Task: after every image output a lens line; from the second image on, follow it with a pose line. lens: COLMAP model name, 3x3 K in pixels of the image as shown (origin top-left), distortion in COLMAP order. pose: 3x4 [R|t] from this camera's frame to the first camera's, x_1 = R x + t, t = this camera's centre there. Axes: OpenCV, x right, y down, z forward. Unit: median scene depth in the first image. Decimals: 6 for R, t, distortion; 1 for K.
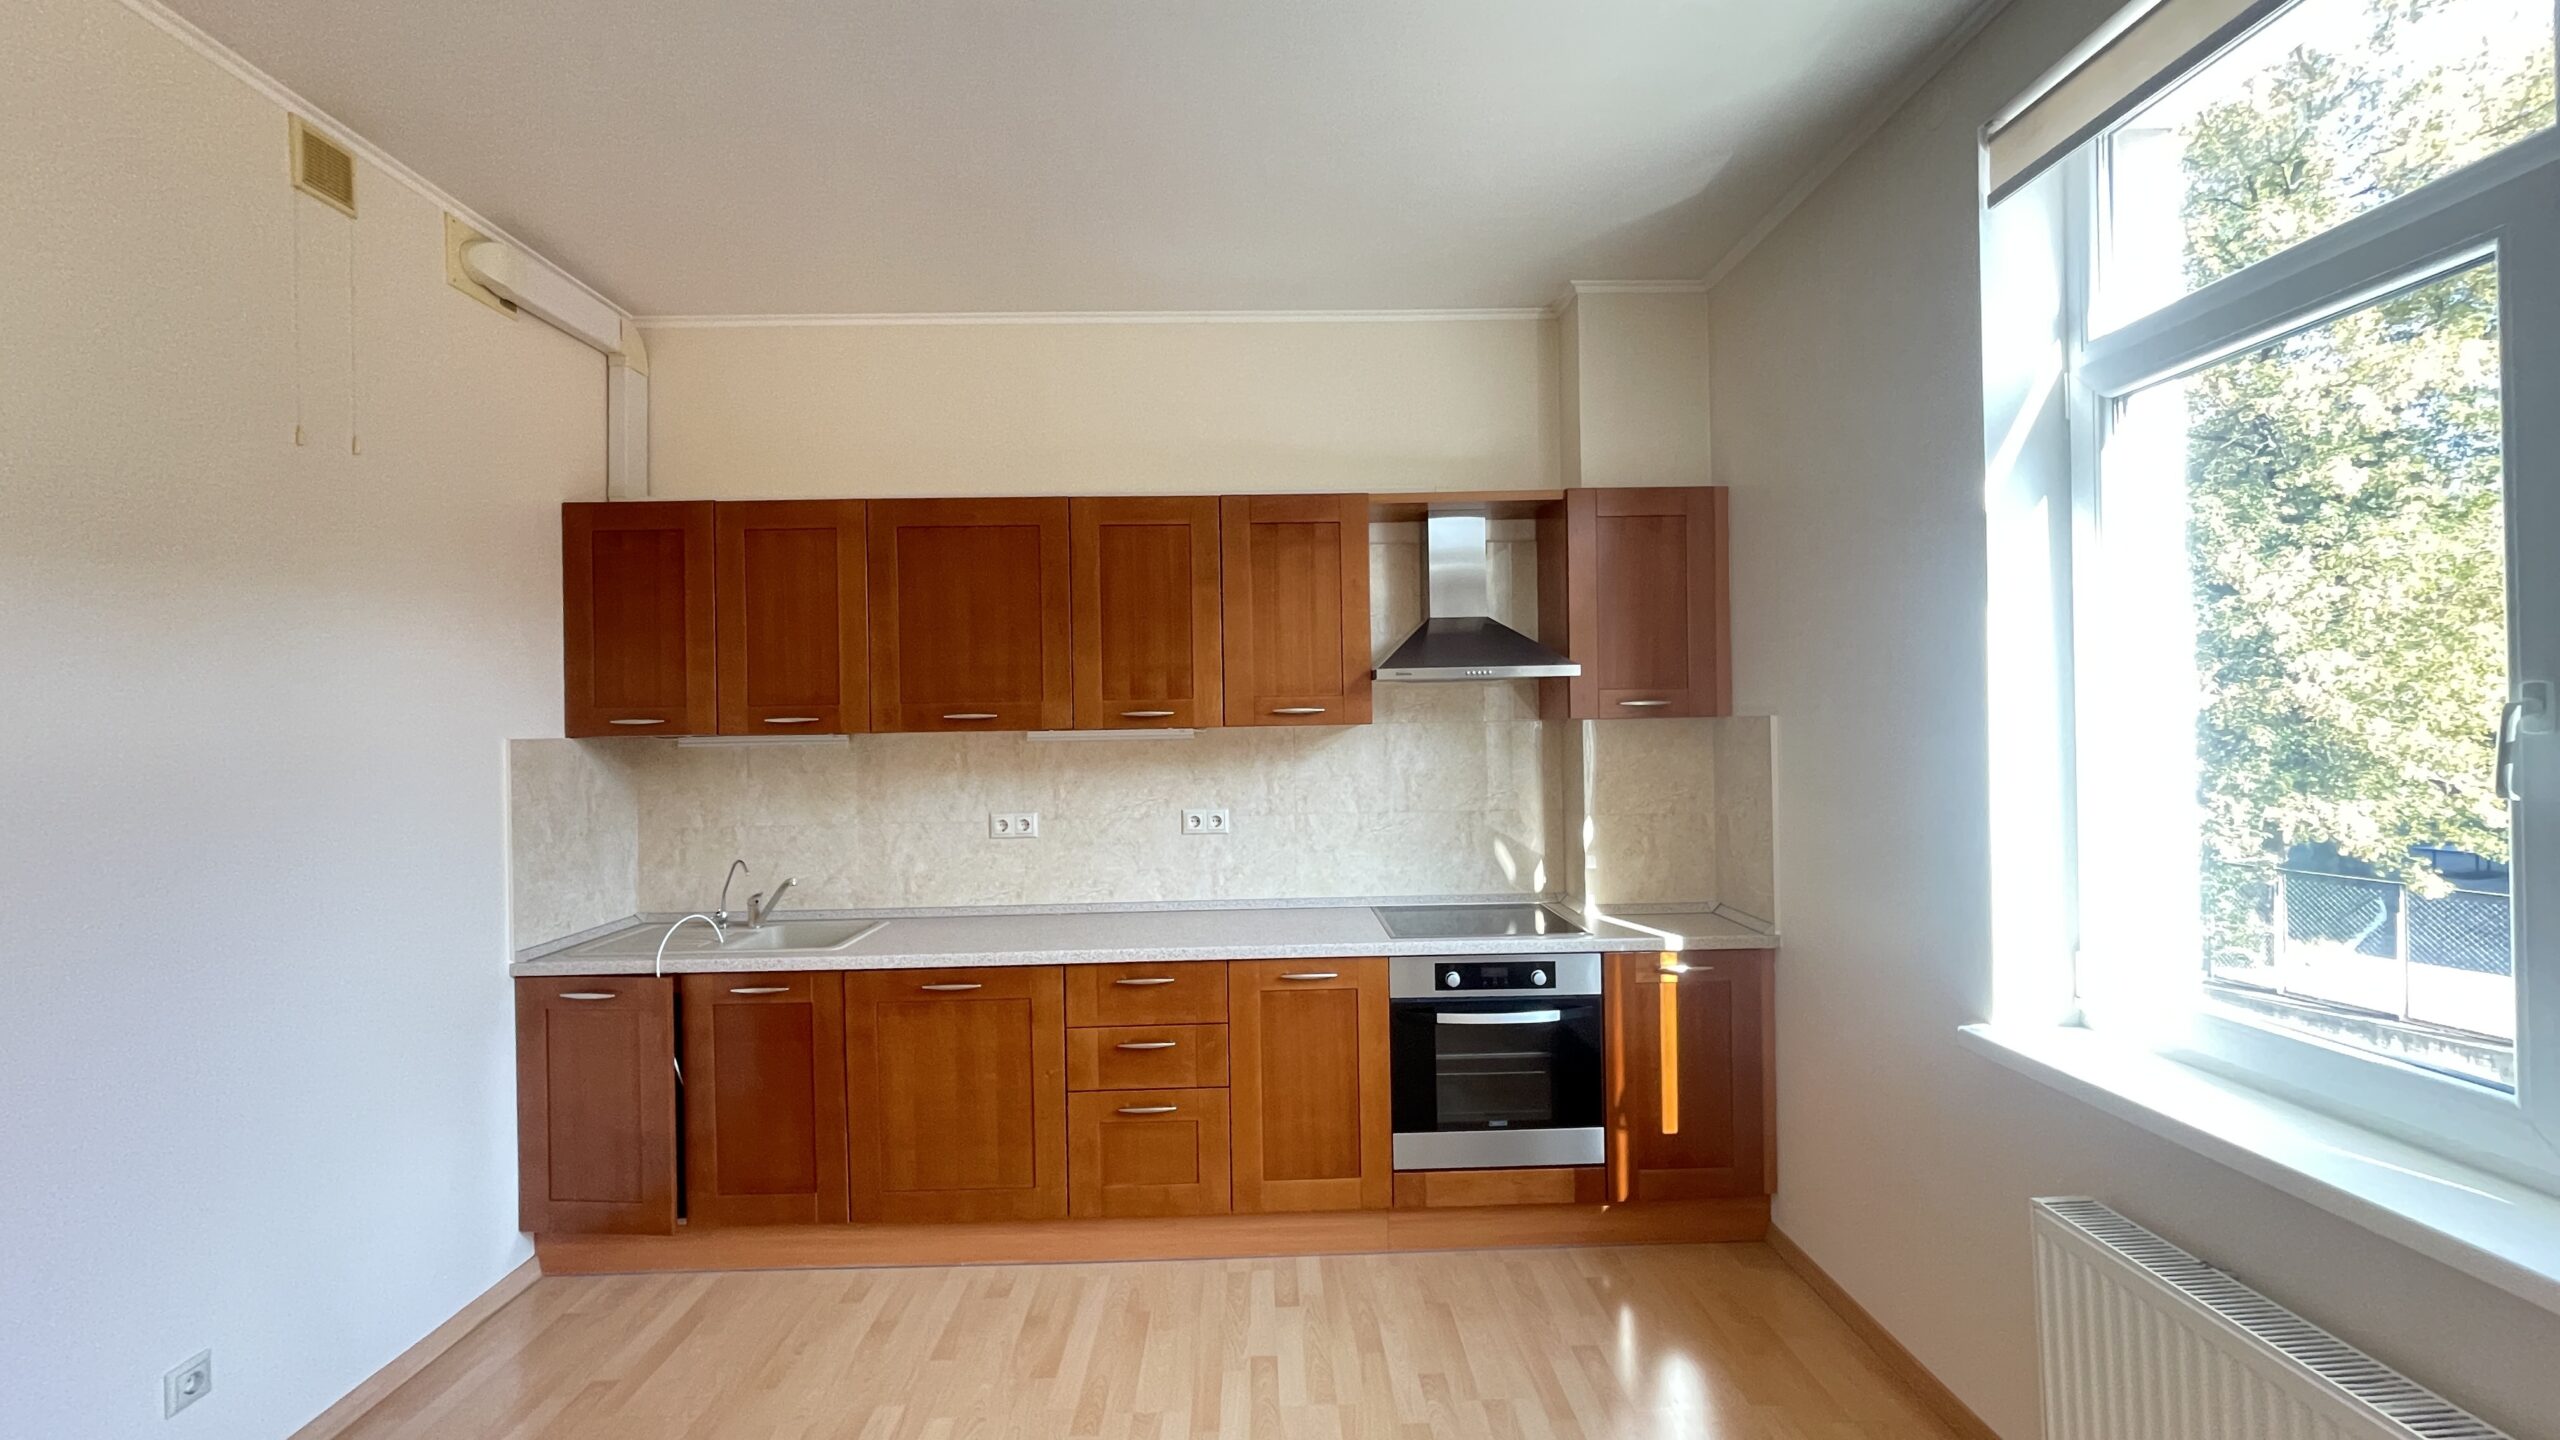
lens RADIAL K [[1037.2, 0, 1280.0], [0, 1037.2, 720.0], [0, 0, 1]] dist [0.000117, -0.000383]
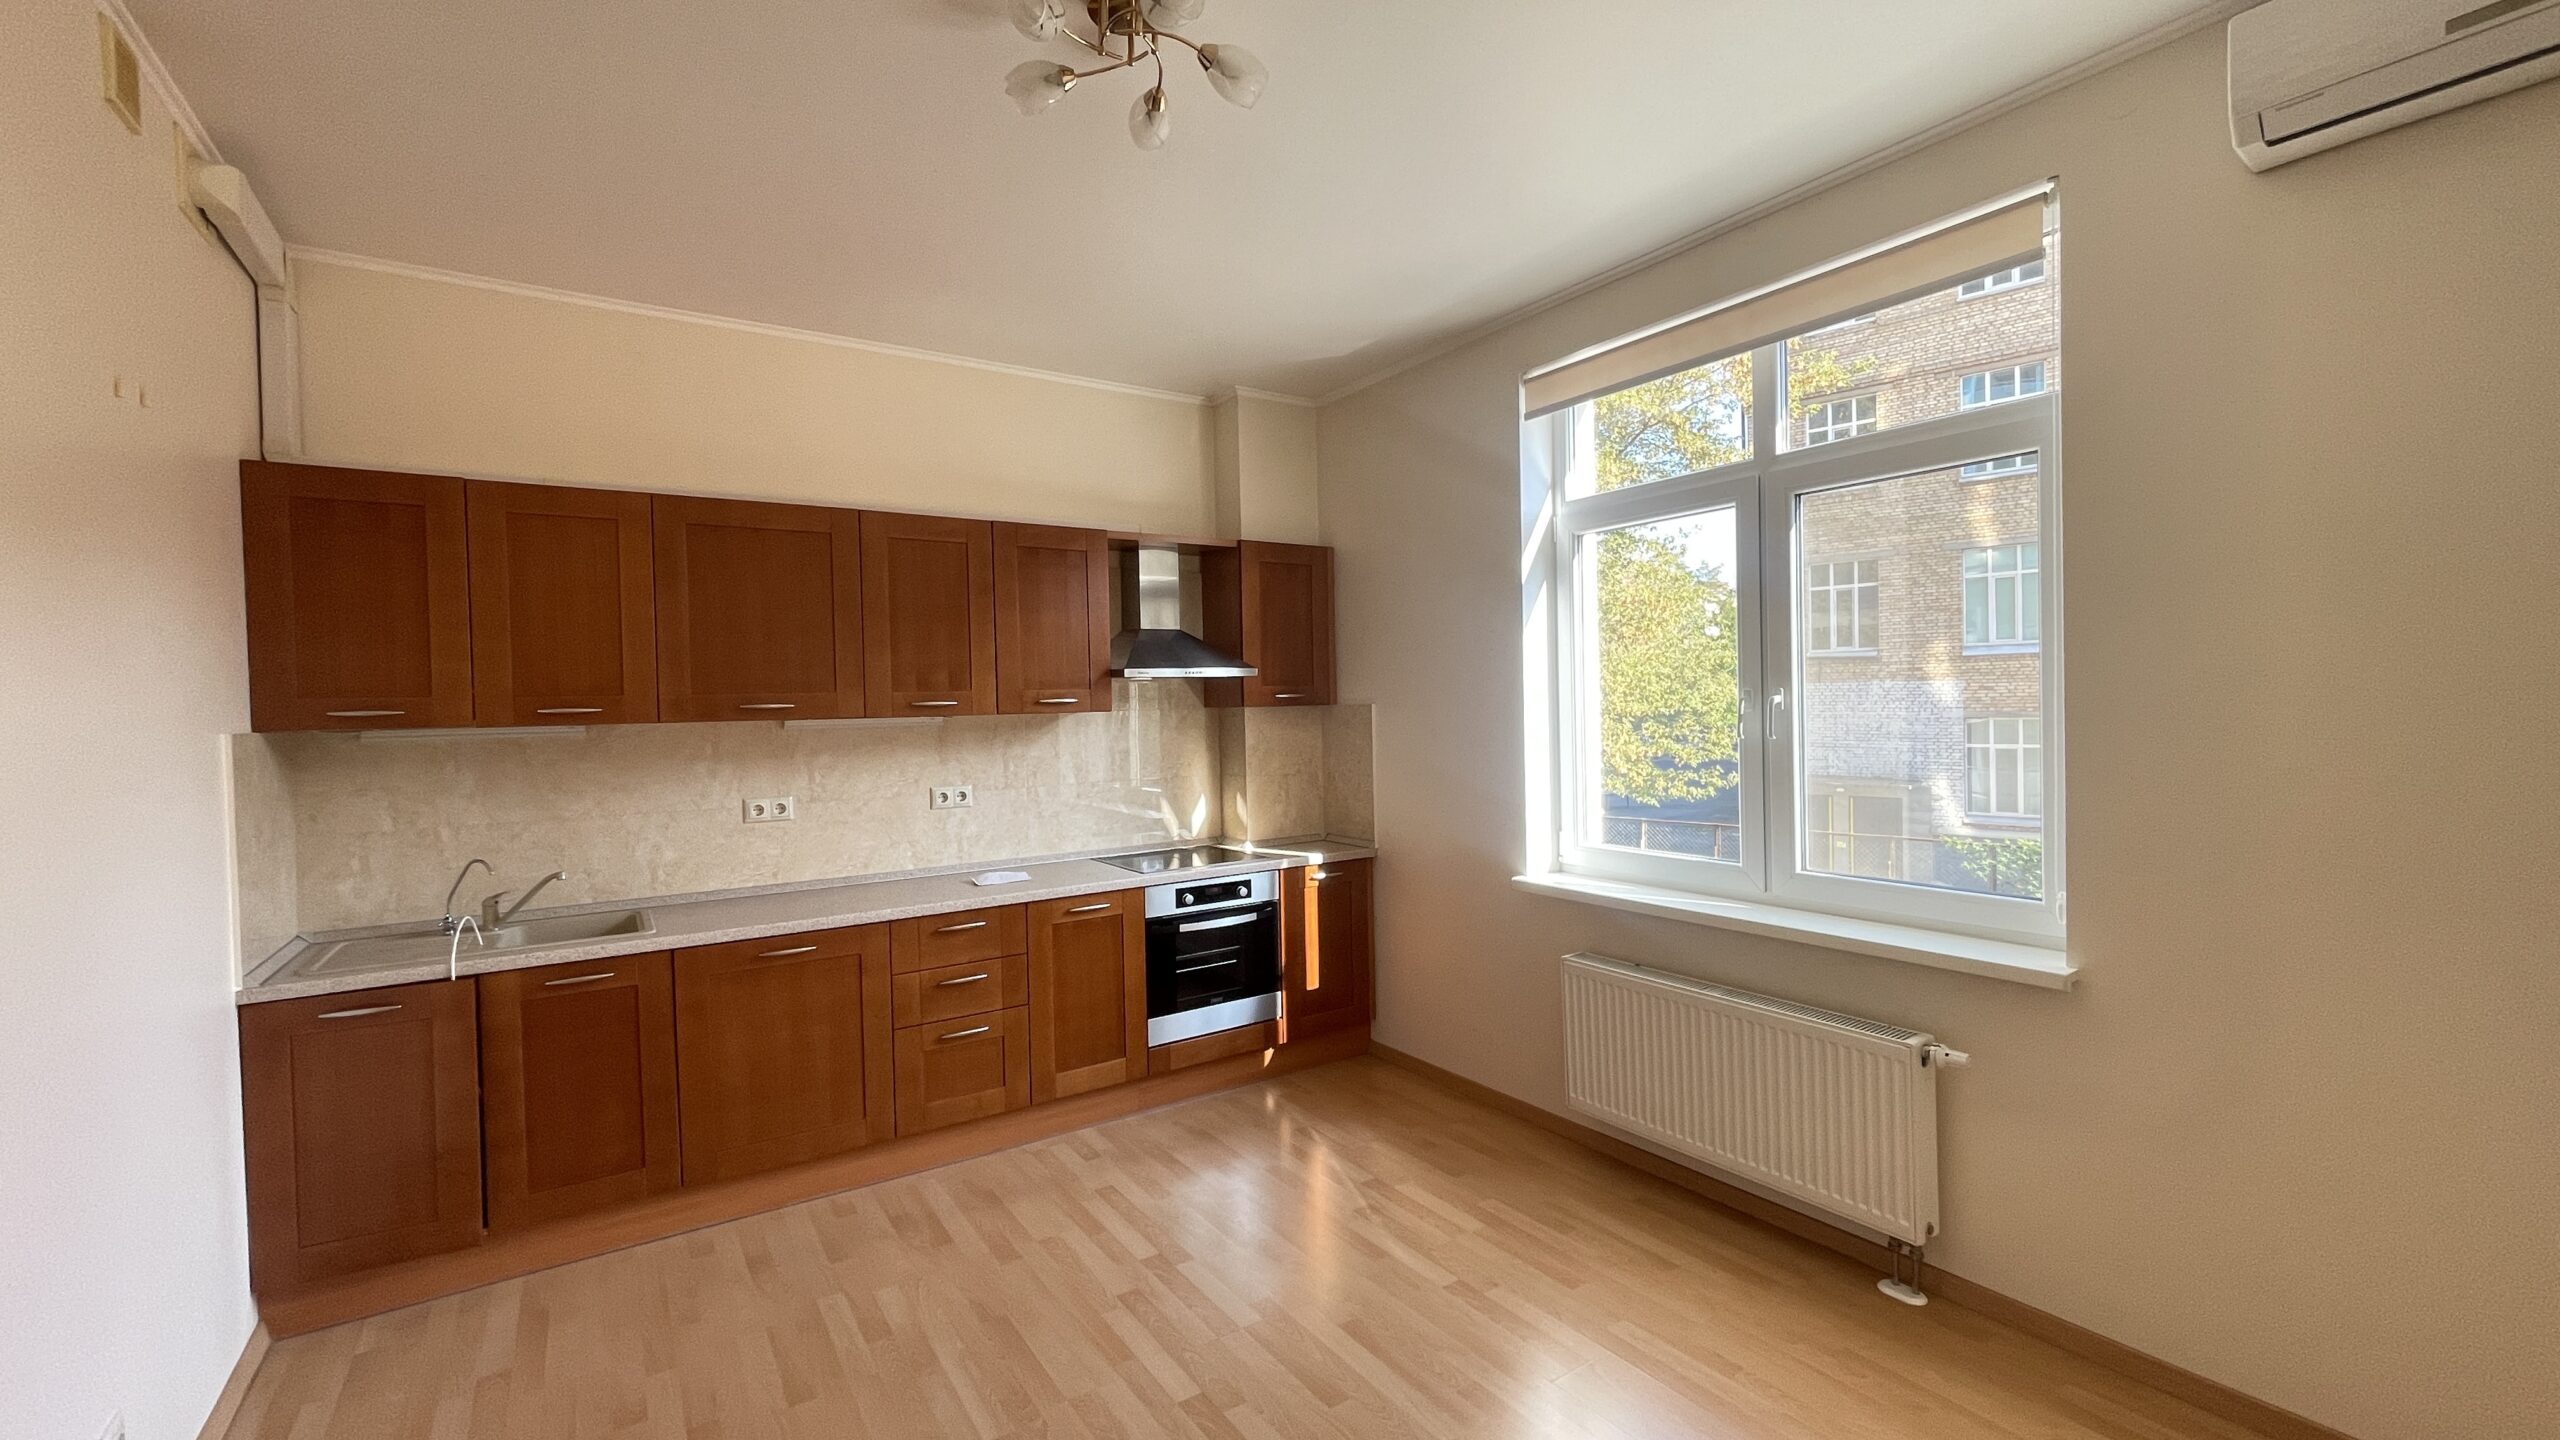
lens RADIAL K [[1037.2, 0, 1280.0], [0, 1037.2, 720.0], [0, 0, 1]] dist [0.000117, -0.000383]
pose [[0.842951, -0.010719, 0.537884, -0.432146], [0.005844, 0.999925, 0.010769, 0.002035], [-0.537959, -0.005935, 0.842950, -0.193927]]
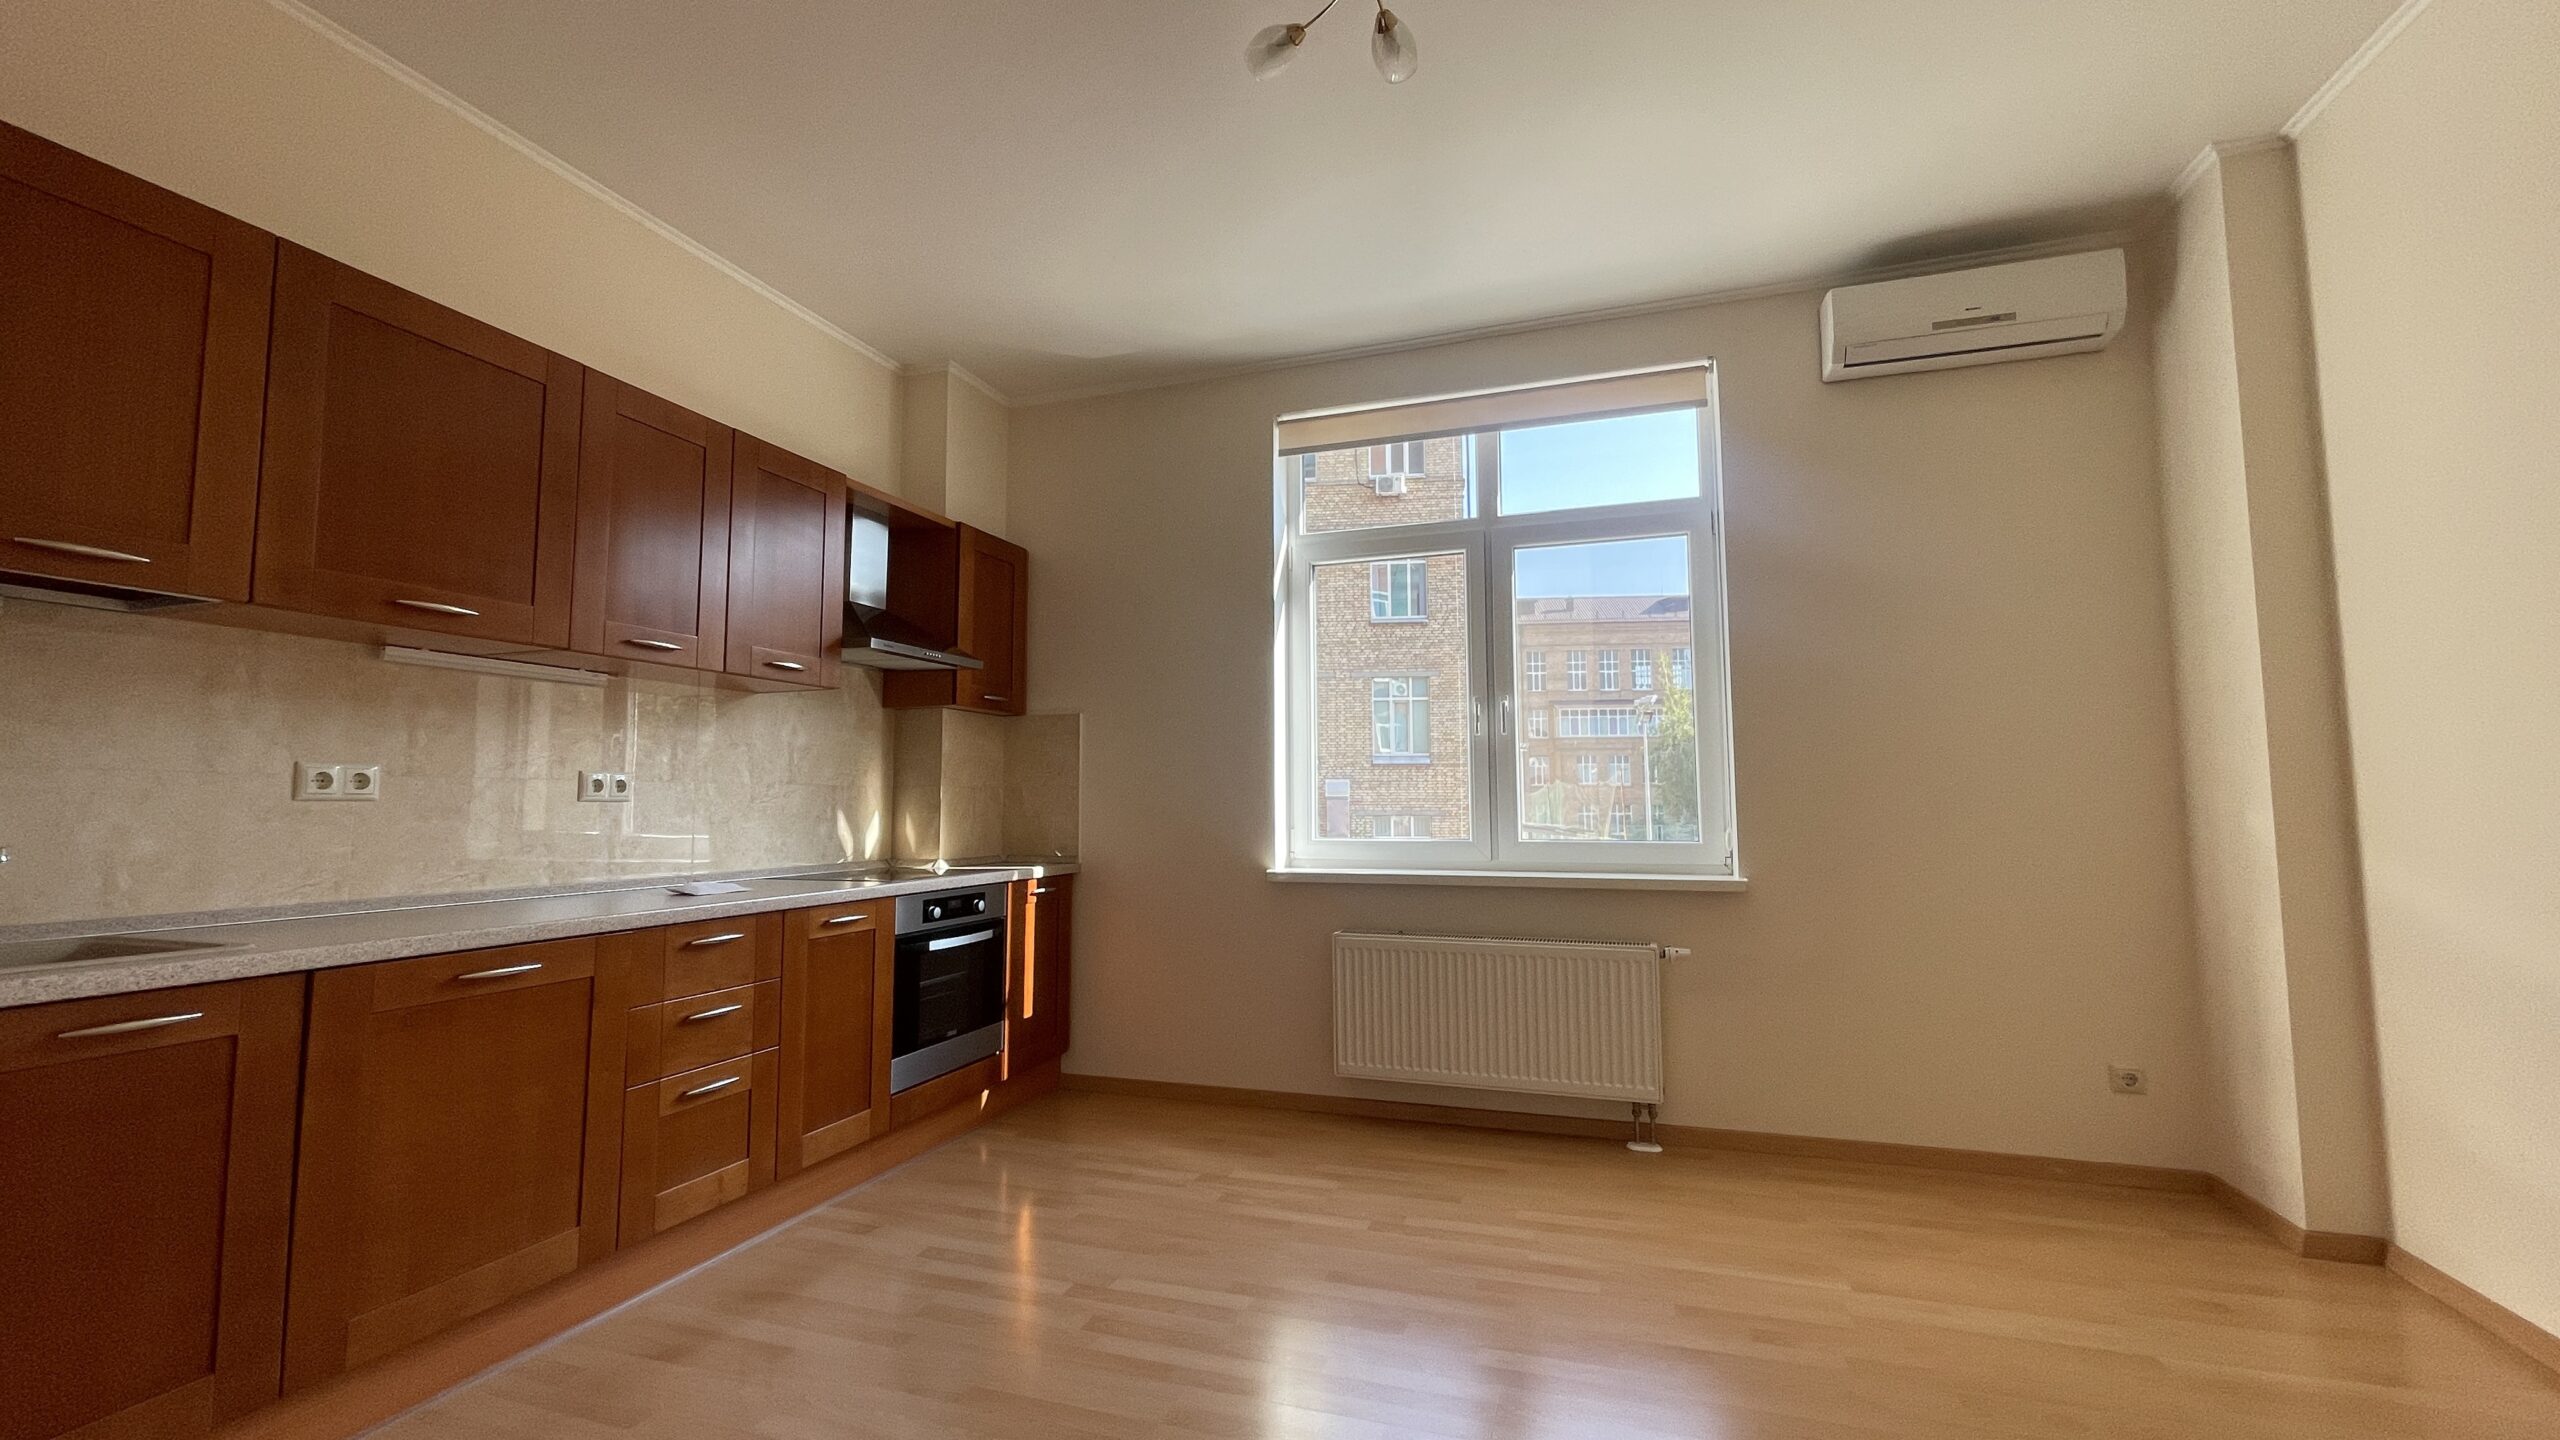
lens RADIAL K [[1043.0, 0, 1280.0], [0, 1043.0, 720.9], [0, 0, 1]] dist [0.001213, -0.000122]
pose [[0.338431, 0.093116, 0.936373, -0.769249], [-0.004637, 0.995245, -0.097294, 0.140518], [-0.940980, 0.028586, 0.337254, 0.223112]]
